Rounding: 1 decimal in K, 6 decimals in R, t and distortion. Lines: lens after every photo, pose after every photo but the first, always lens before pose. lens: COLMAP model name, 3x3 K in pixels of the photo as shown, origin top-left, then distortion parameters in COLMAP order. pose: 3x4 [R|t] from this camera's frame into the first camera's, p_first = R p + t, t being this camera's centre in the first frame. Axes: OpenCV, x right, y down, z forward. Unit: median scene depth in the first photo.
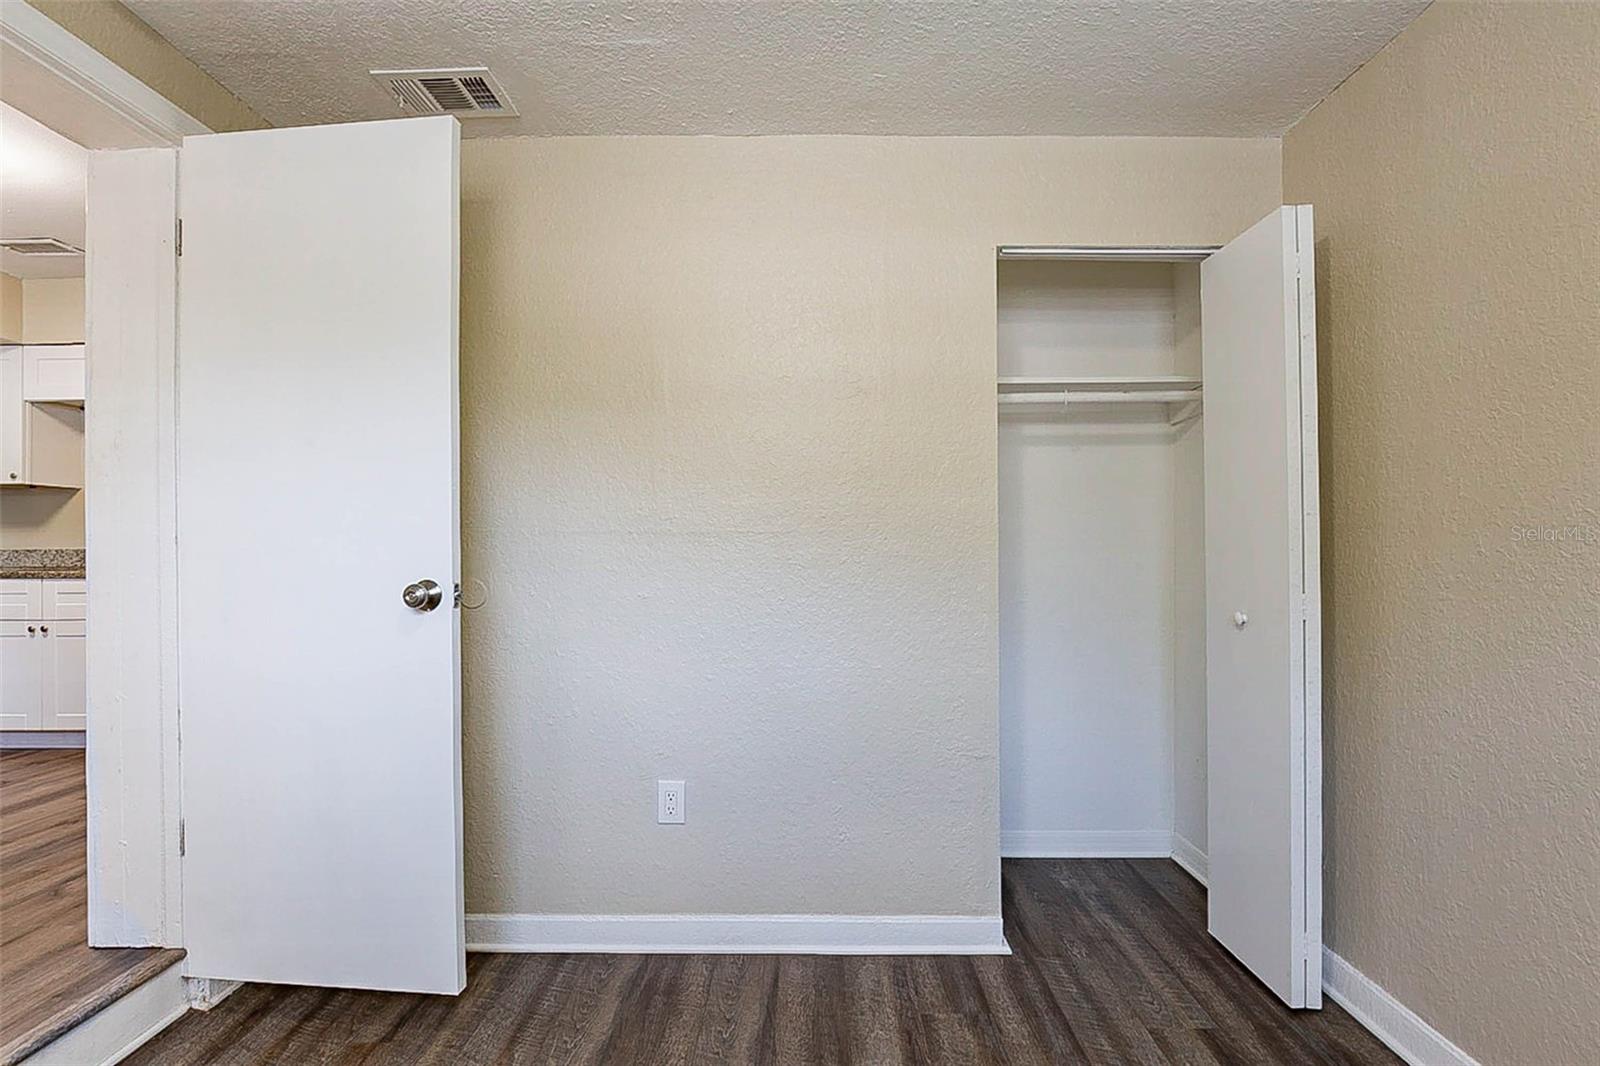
lens RADIAL K [[738.3, 0, 798.7], [0, 738.3, 547.0], [0, 0, 1]] dist [-0.021434, 0.004288]
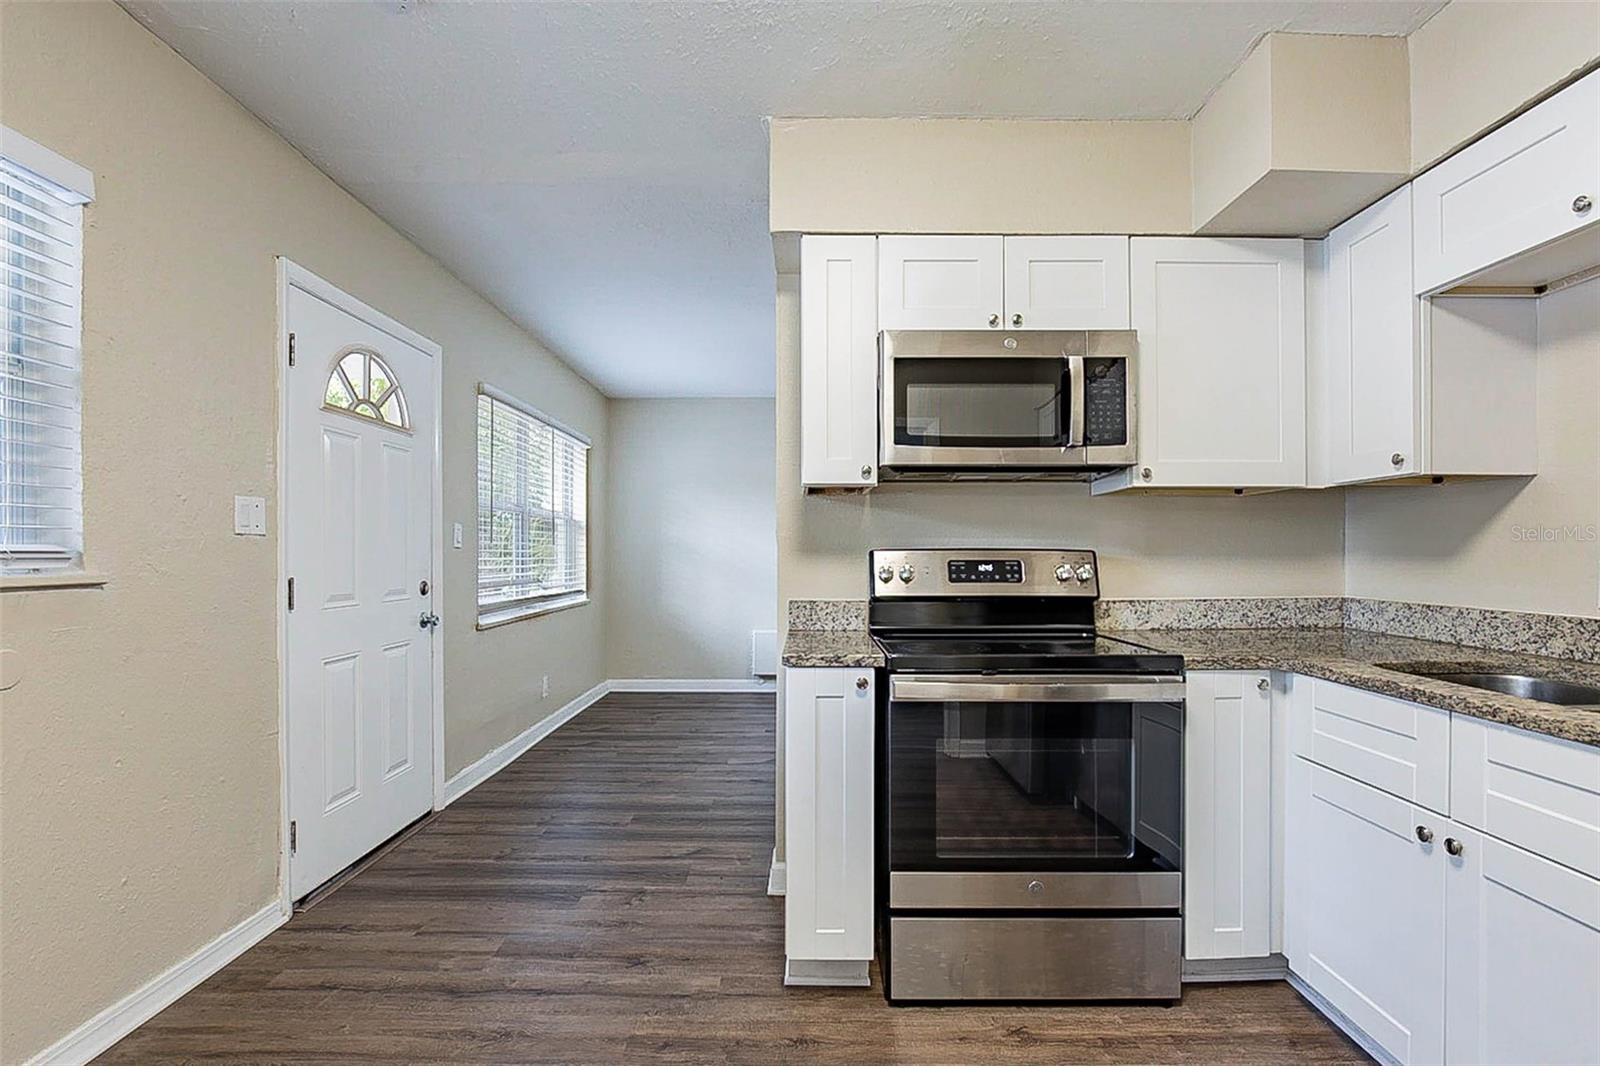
lens RADIAL K [[738.3, 0, 806.8], [0, 738.3, 554.0], [0, 0, 1]] dist [-0.021434, 0.004288]
pose [[0.031154, 0.005877, -0.999497, -0.610872], [0.003573, 0.999976, 0.005991, -0.039535], [0.999508, -0.003758, 0.031132, 0.590537]]
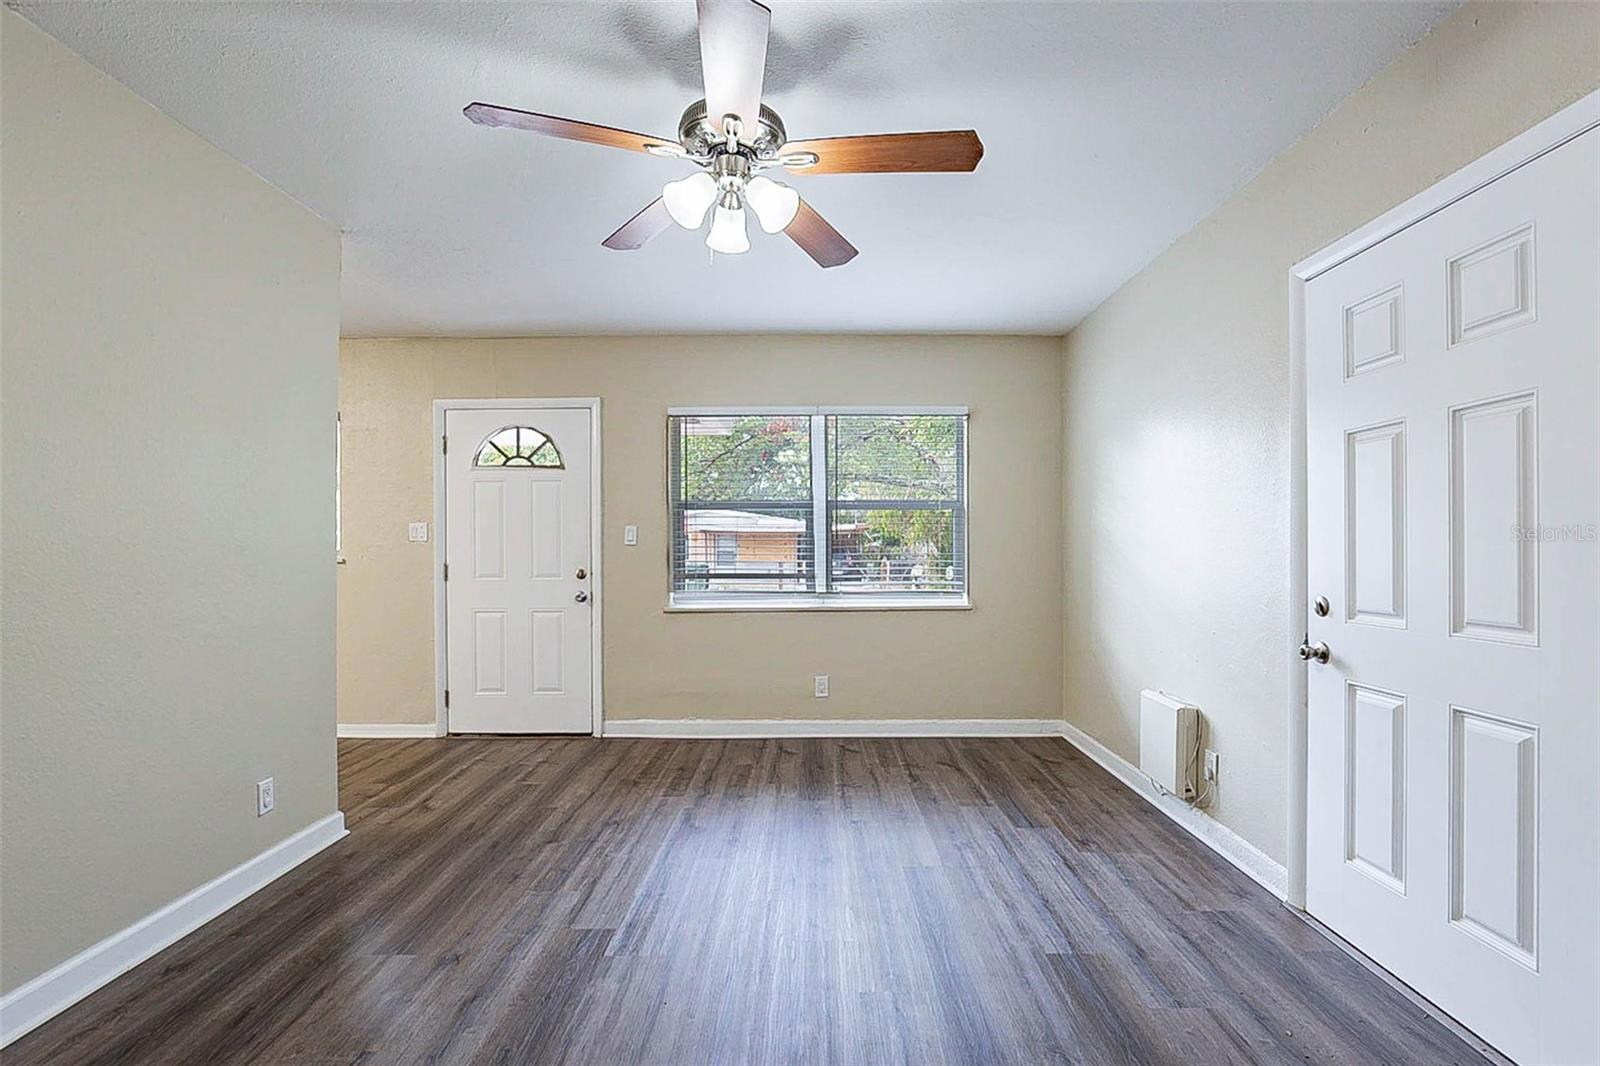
lens RADIAL K [[738.3, 0, 795.7], [0, 738.3, 546.0], [0, 0, 1]] dist [-0.021434, 0.004288]
pose [[-0.999818, 0.010798, -0.015706, -1.800488], [0.010881, 0.999927, -0.005236, -0.032341], [0.015649, -0.005406, -0.999863, 1.383999]]
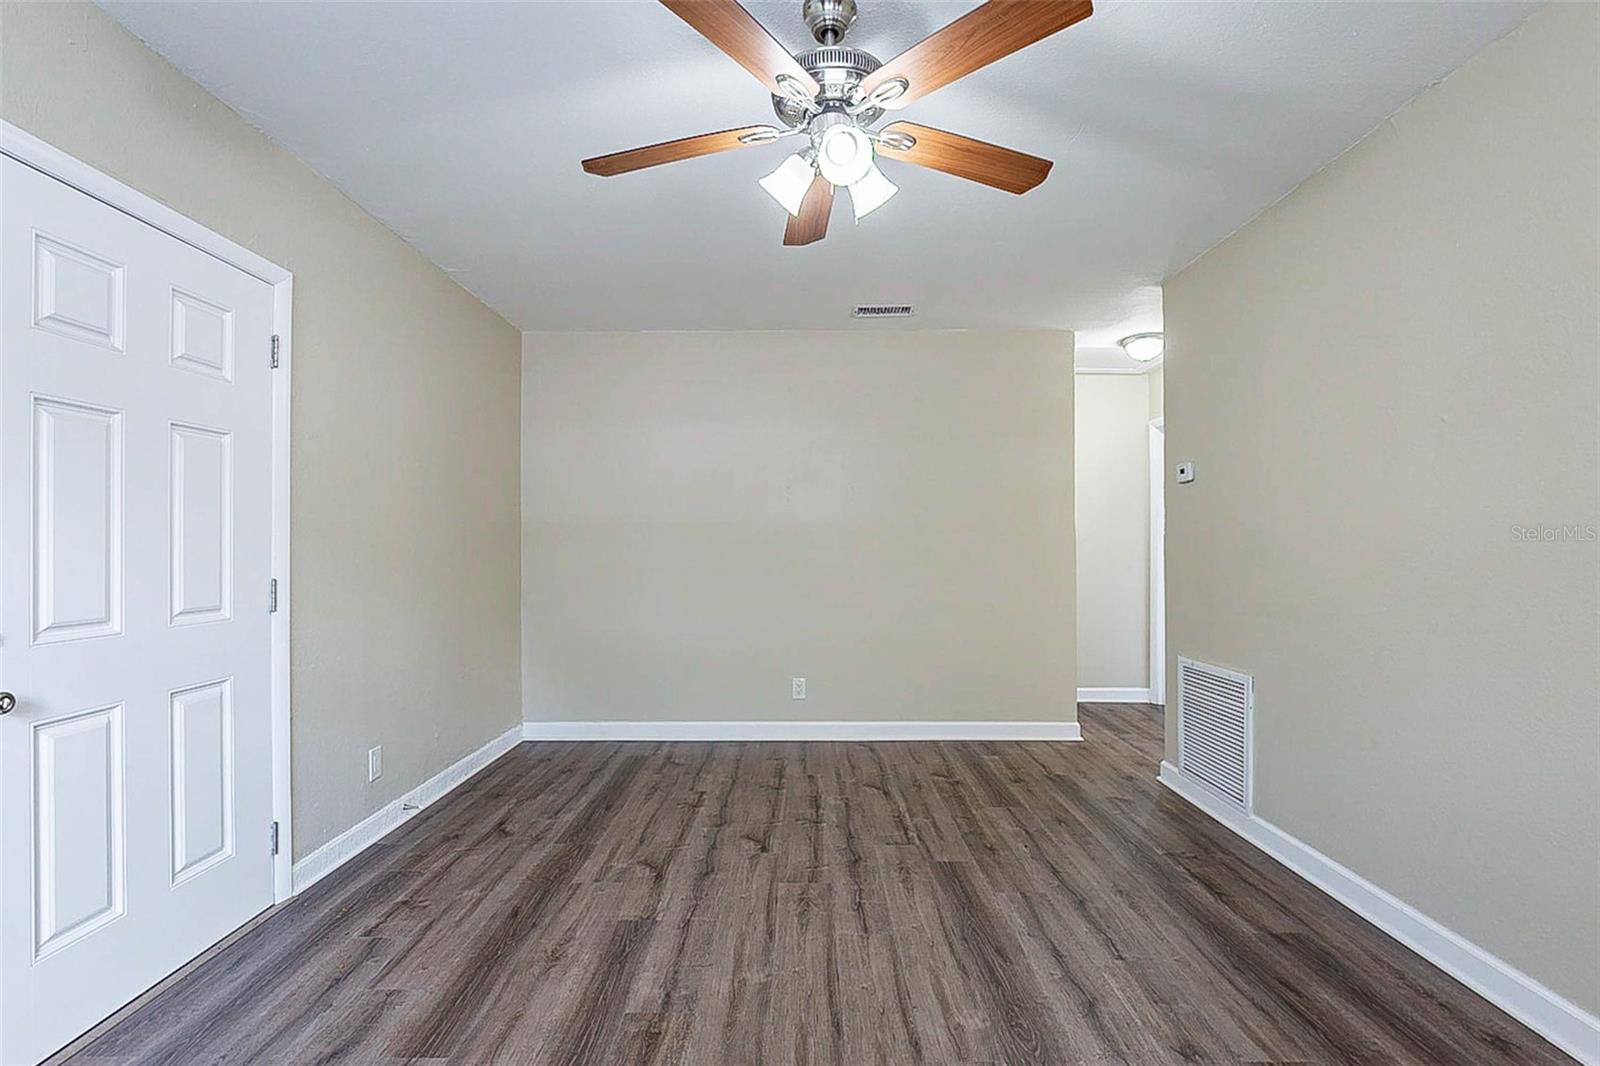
lens RADIAL K [[738.3, 0, 812.2], [0, 738.3, 537.6], [0, 0, 1]] dist [-0.021434, 0.004288]
pose [[0.999129, 0.008800, 0.040791, -1.796518], [-0.008522, 0.999939, -0.006985, -0.036171], [-0.040850, 0.006631, 0.999143, 0.390415]]
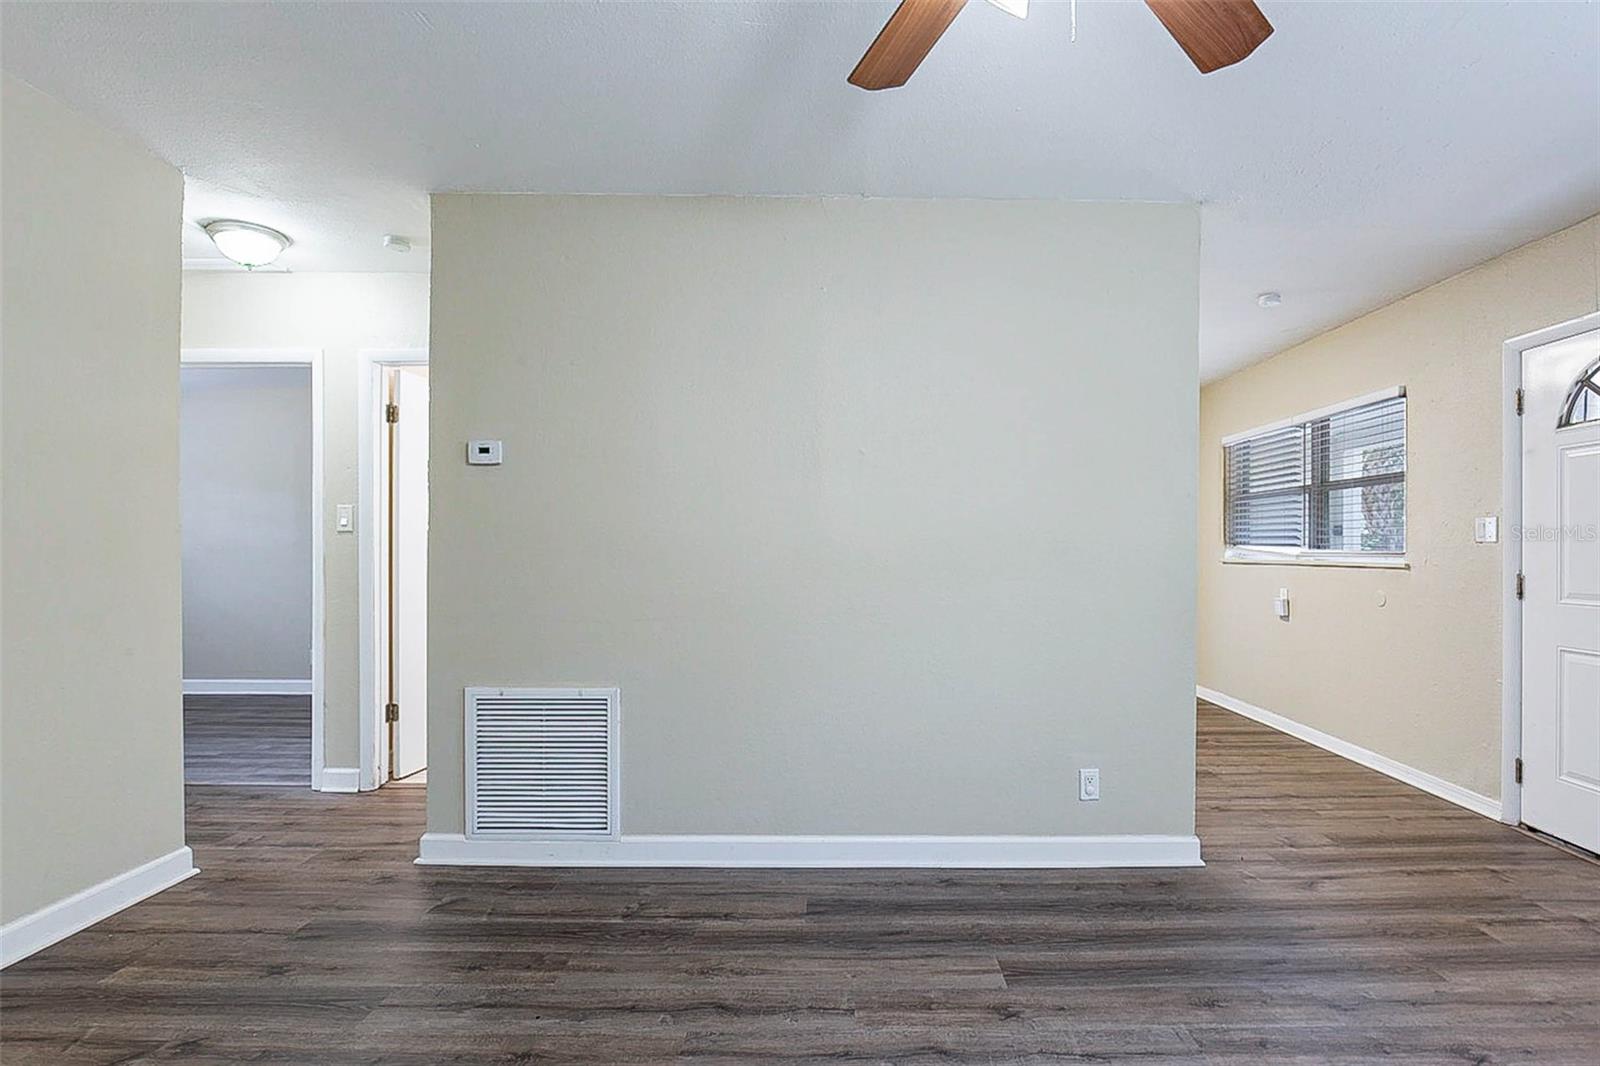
lens RADIAL K [[738.3, 0, 866.5], [0, 738.3, 556.6], [0, 0, 1]] dist [-0.021434, 0.004288]
pose [[-0.046992, -0.001020, 0.998895, -2.027695], [-0.010059, 0.999949, 0.000548, -0.029599], [-0.998845, -0.010022, -0.047000, 0.945971]]
